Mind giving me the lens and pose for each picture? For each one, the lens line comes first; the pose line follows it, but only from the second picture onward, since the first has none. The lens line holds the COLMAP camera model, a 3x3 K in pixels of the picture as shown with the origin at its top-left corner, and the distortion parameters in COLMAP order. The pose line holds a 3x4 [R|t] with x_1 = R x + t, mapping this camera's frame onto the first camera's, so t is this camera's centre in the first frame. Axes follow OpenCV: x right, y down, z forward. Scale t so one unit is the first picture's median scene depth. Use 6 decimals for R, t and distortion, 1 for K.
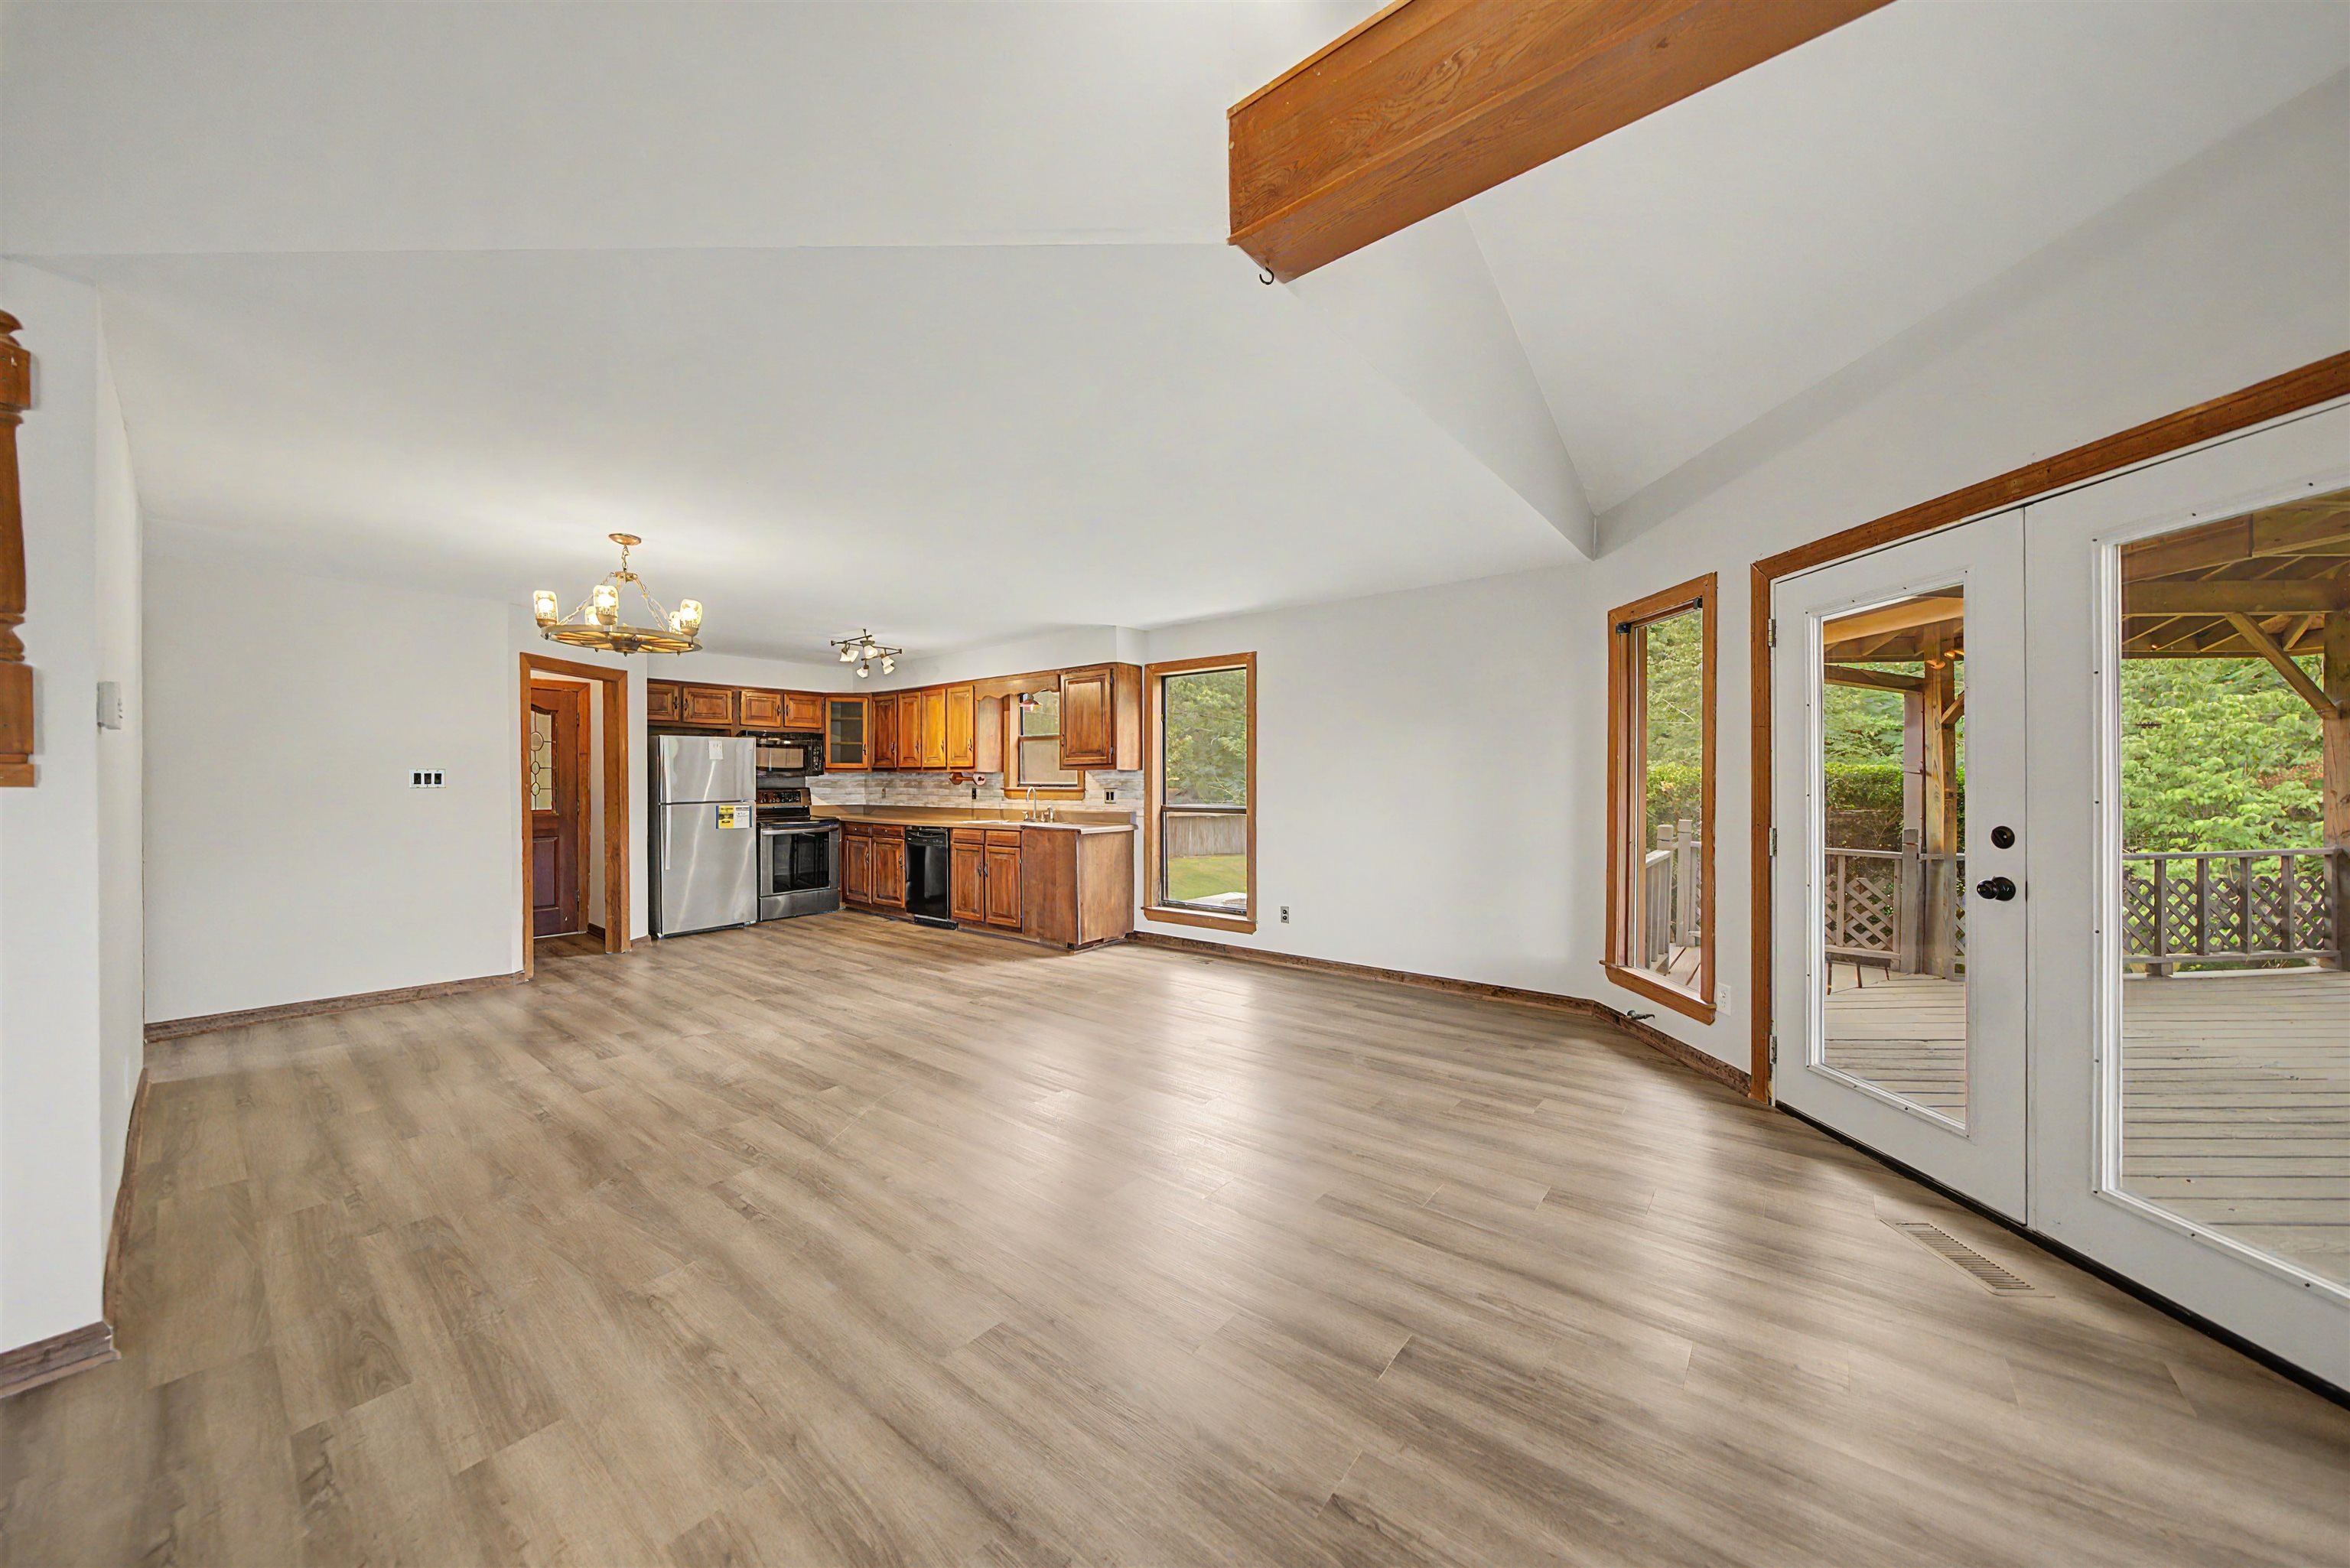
lens RADIAL K [[820.1, 0, 1162.4], [0, 820.1, 783.6], [0, 0, 1]] dist [-0.002009, 0.000092]
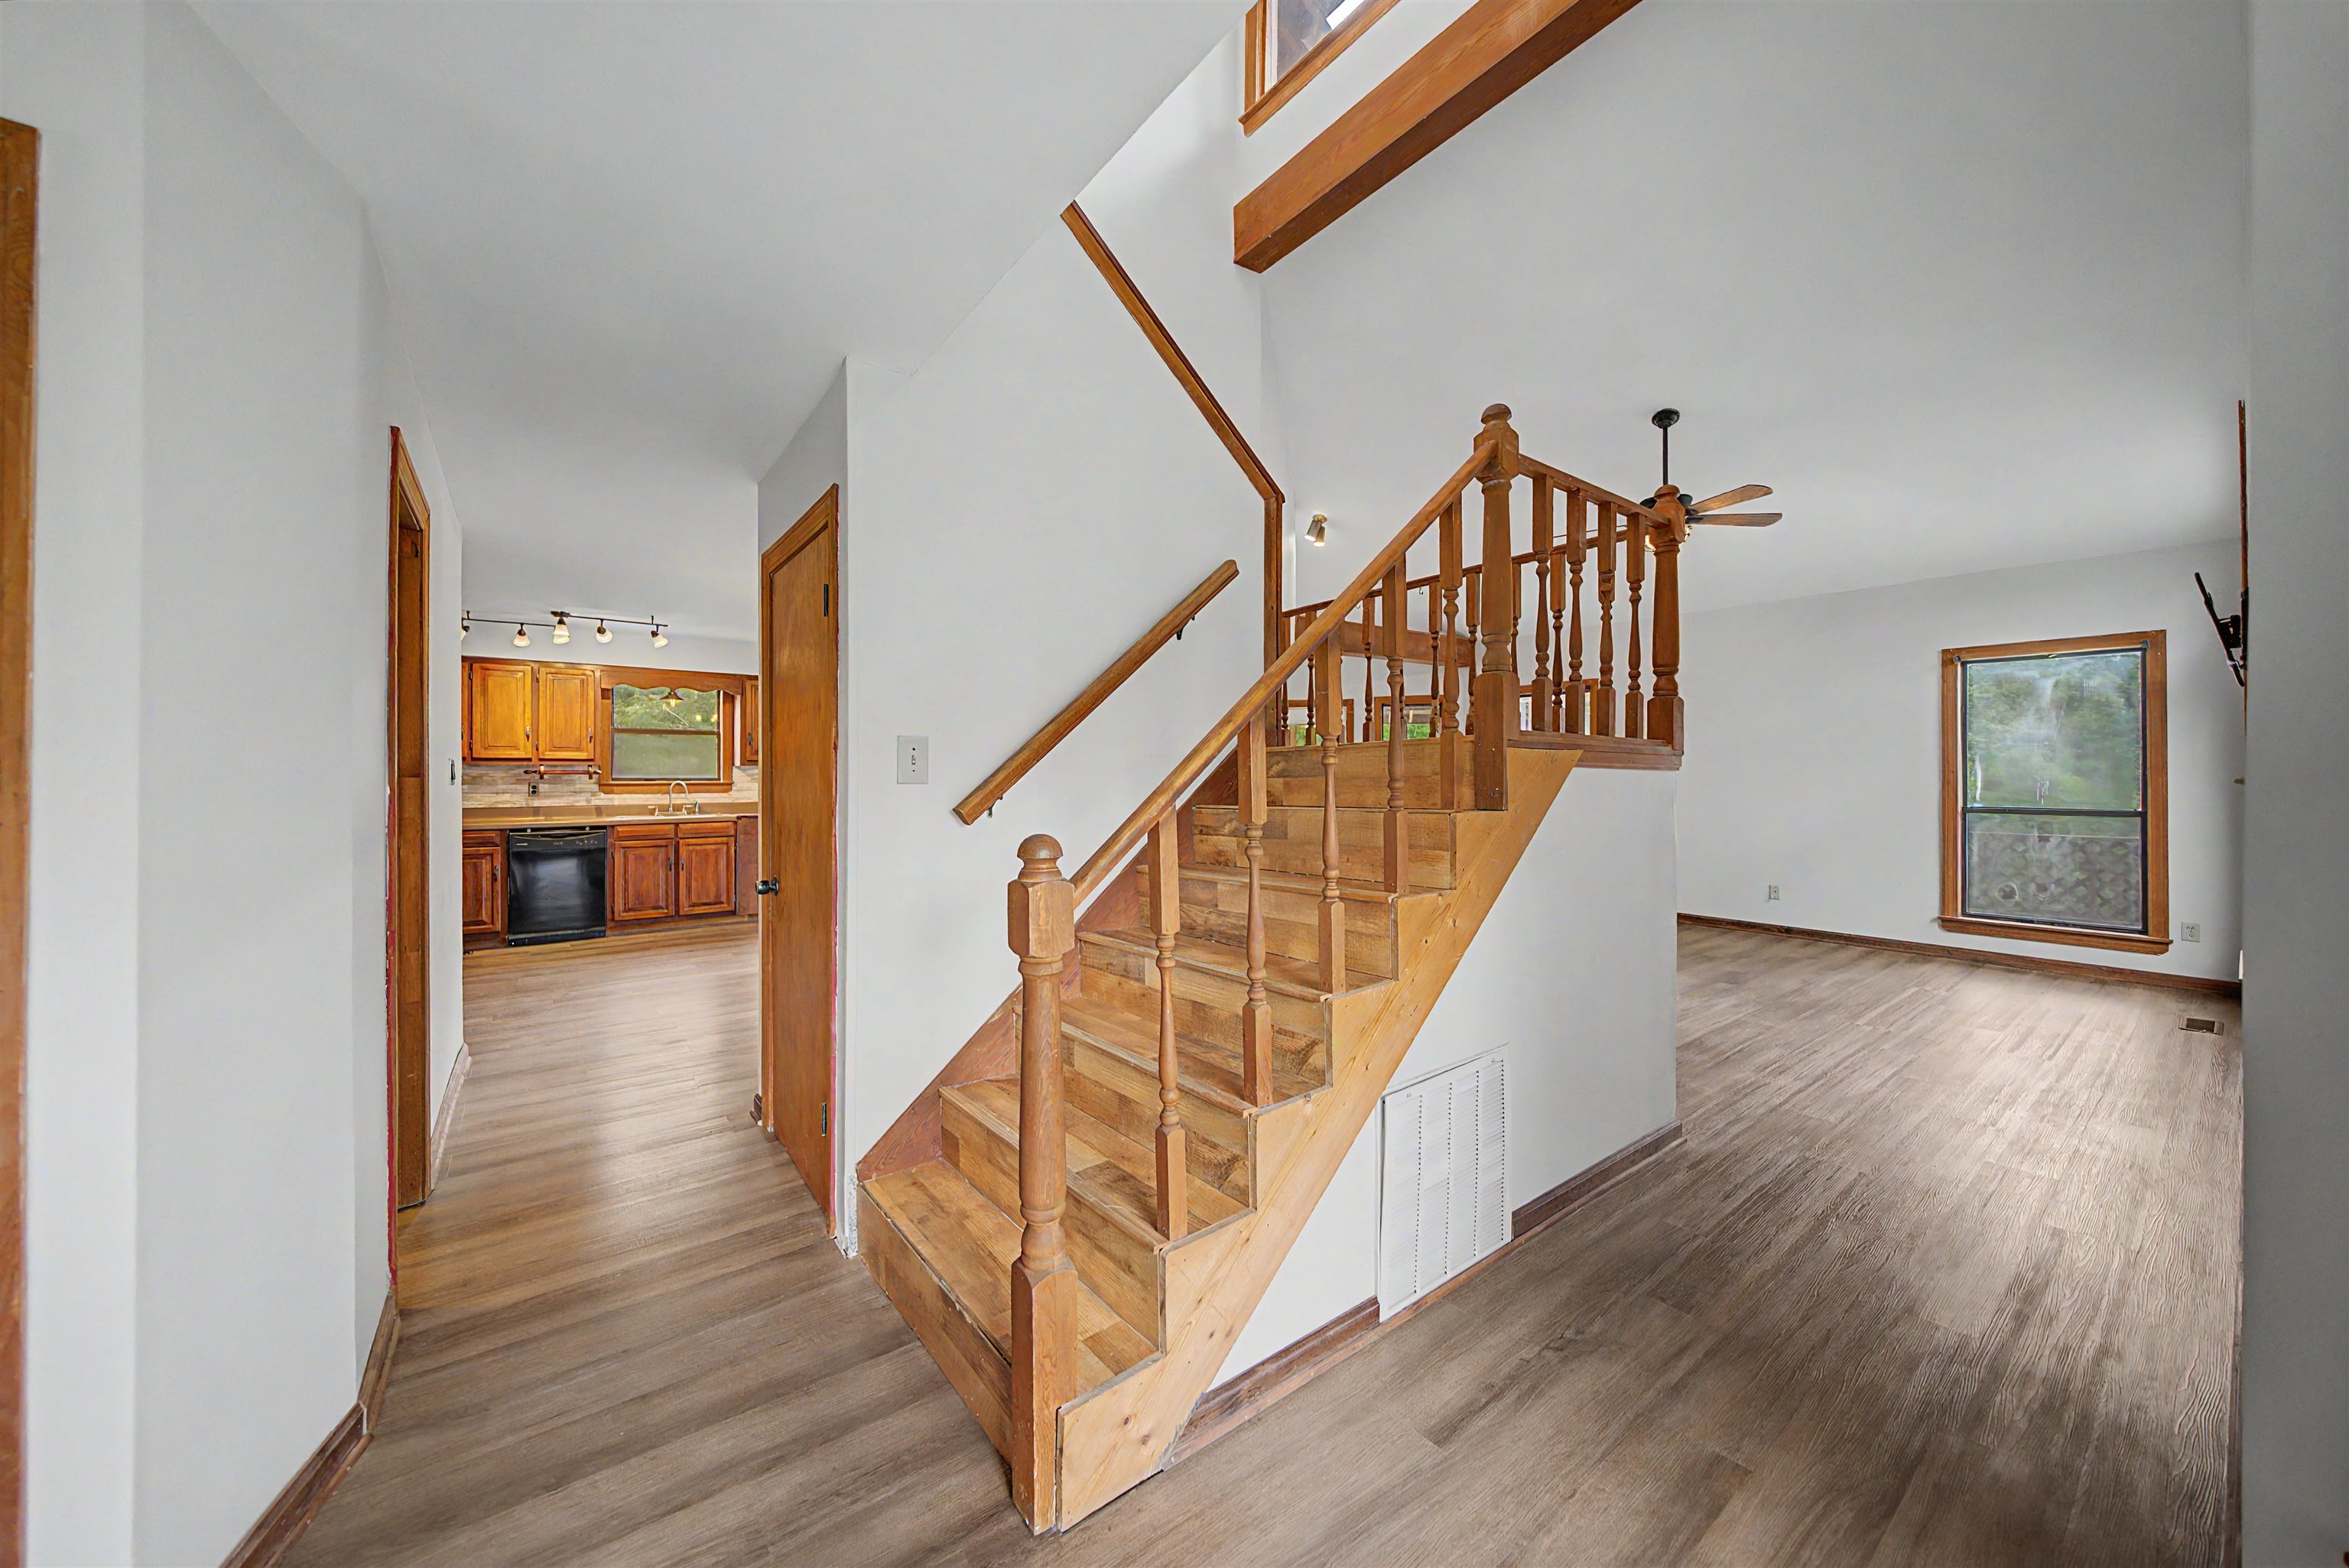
lens RADIAL K [[819.7, 0, 1173.9], [0, 819.7, 777.4], [0, 0, 1]] dist [-0.002009, 0.000092]
pose [[0.226399, 0.001447, 0.974034, -1.502939], [0.003483, 0.999991, -0.002295, 0.006203], [-0.974028, 0.003912, 0.226392, 0.257223]]
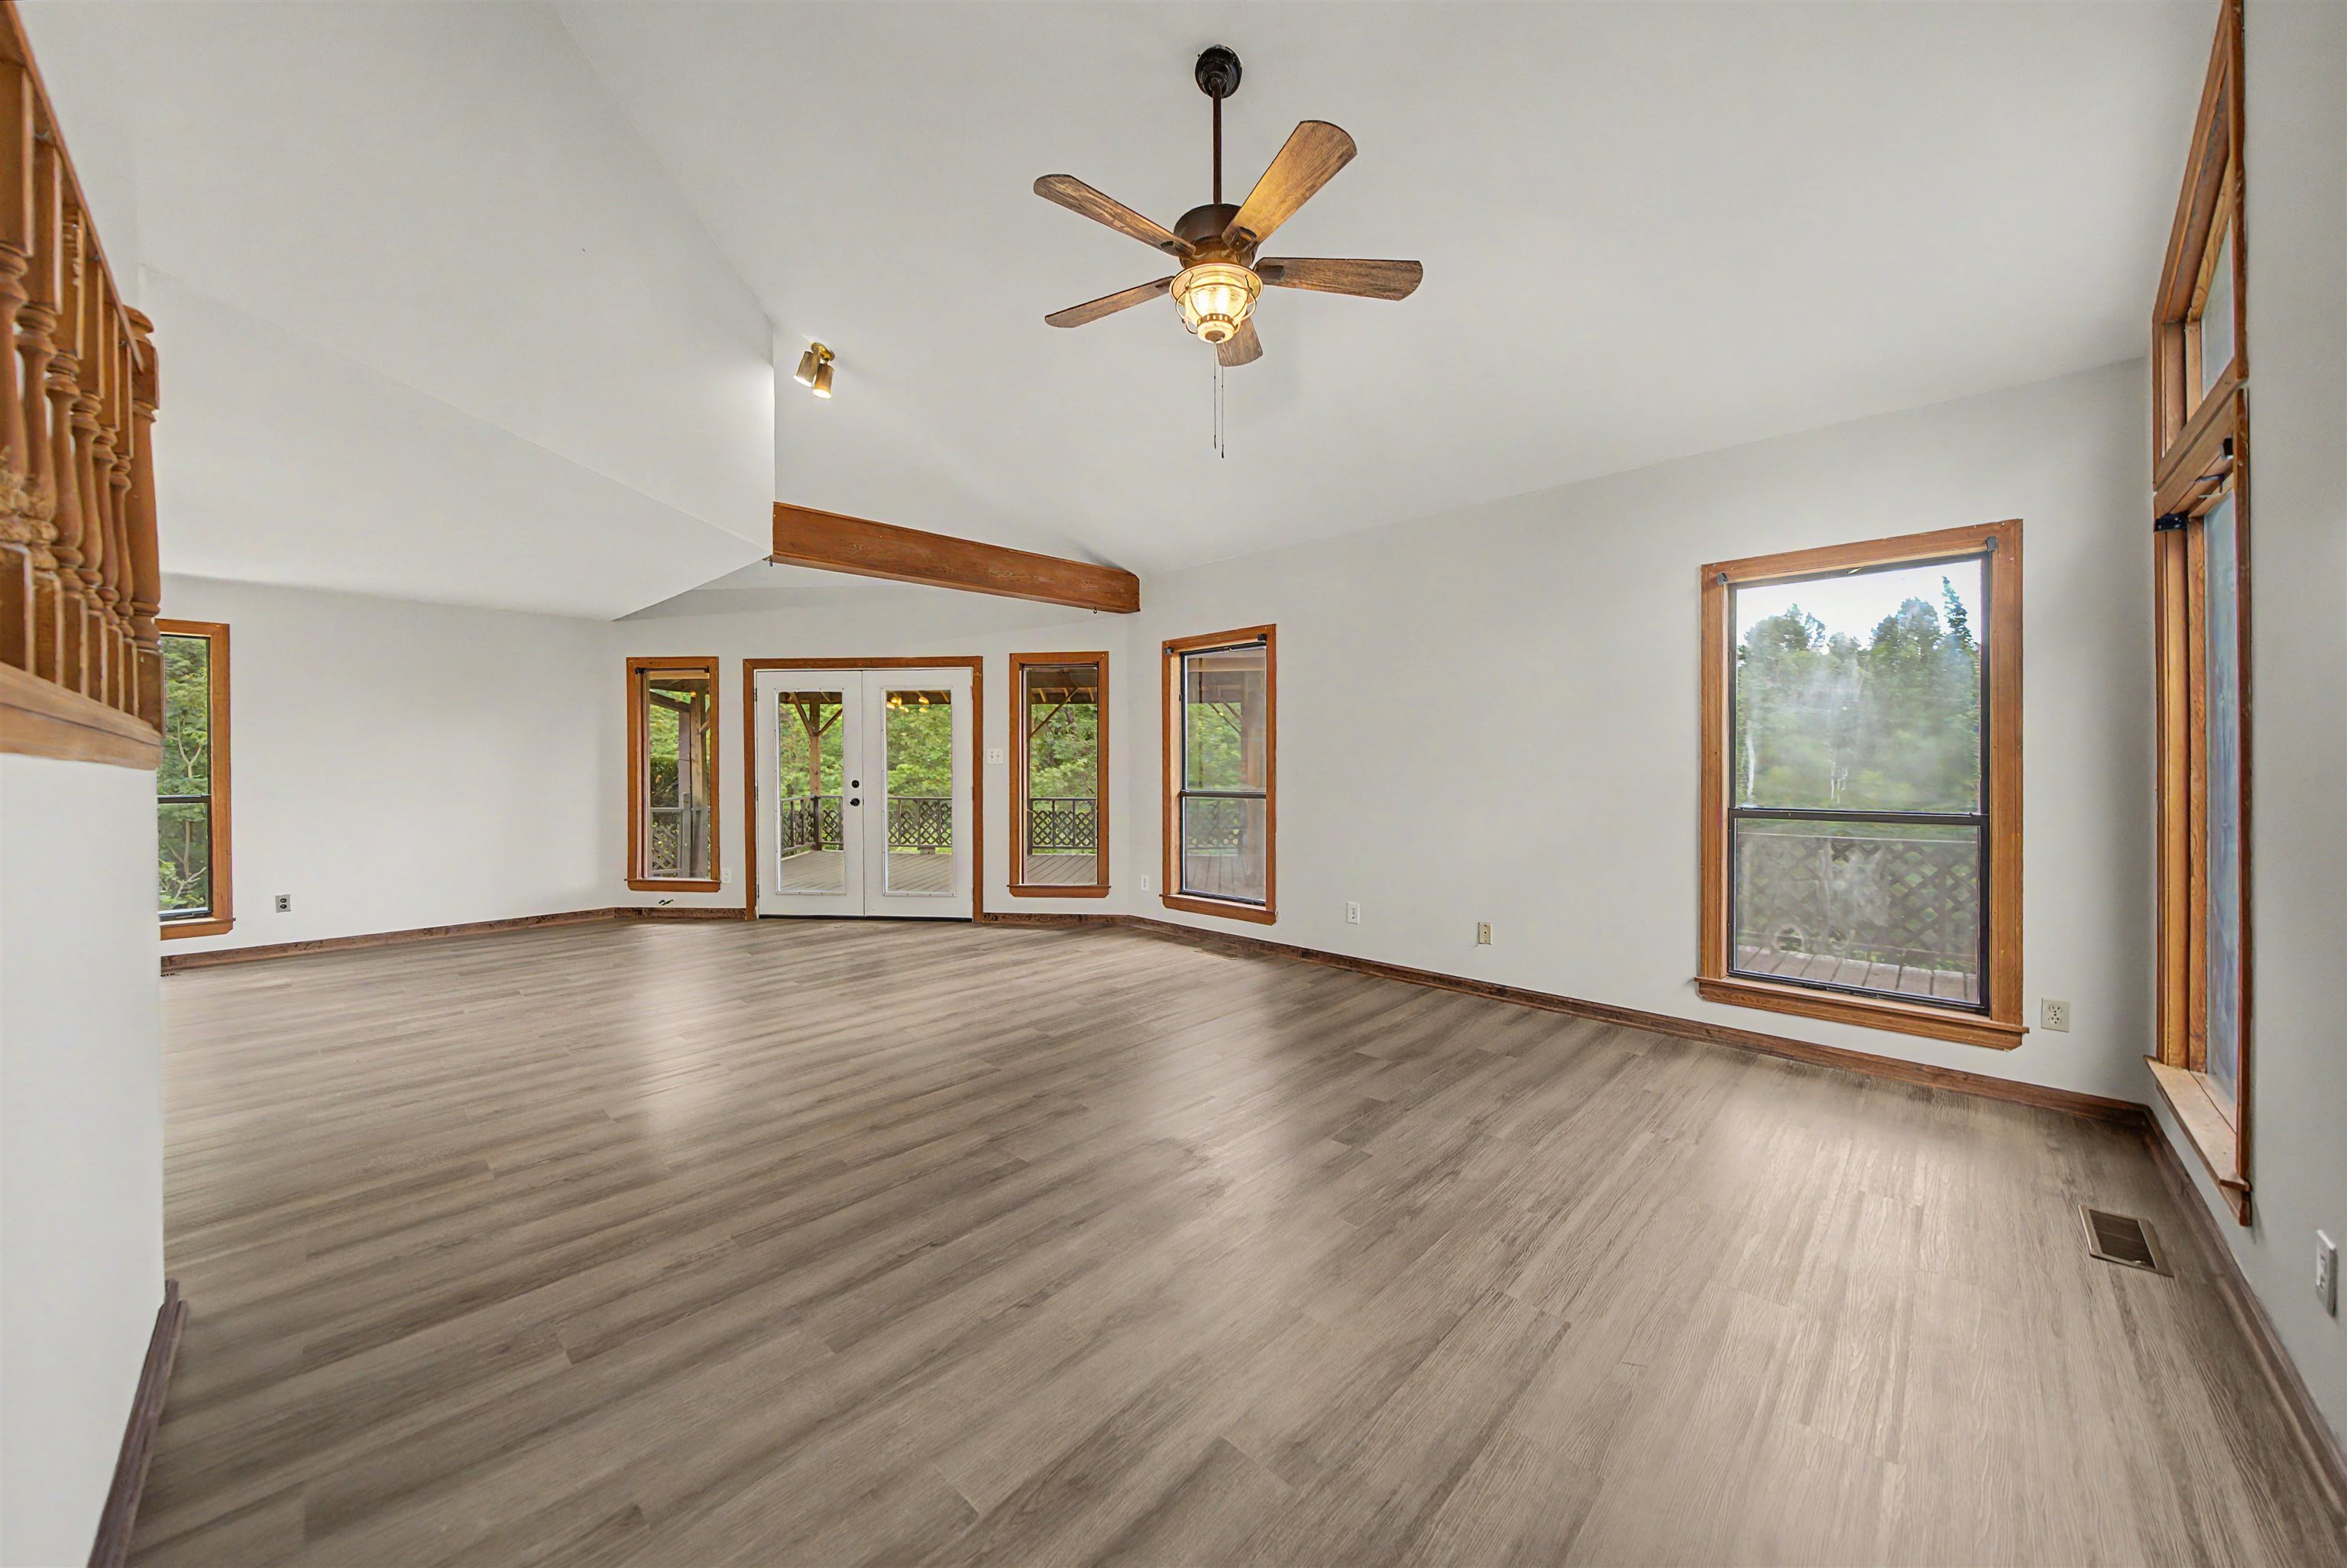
lens RADIAL K [[819.0, 0, 1161.9], [0, 819.0, 773.2], [0, 0, 1]] dist [-0.002009, 0.000092]
pose [[0.076584, -0.010756, 0.997005, -0.861302], [0.008456, 0.999913, 0.010138, 0.004704], [-0.997027, 0.007654, 0.076669, -0.136844]]
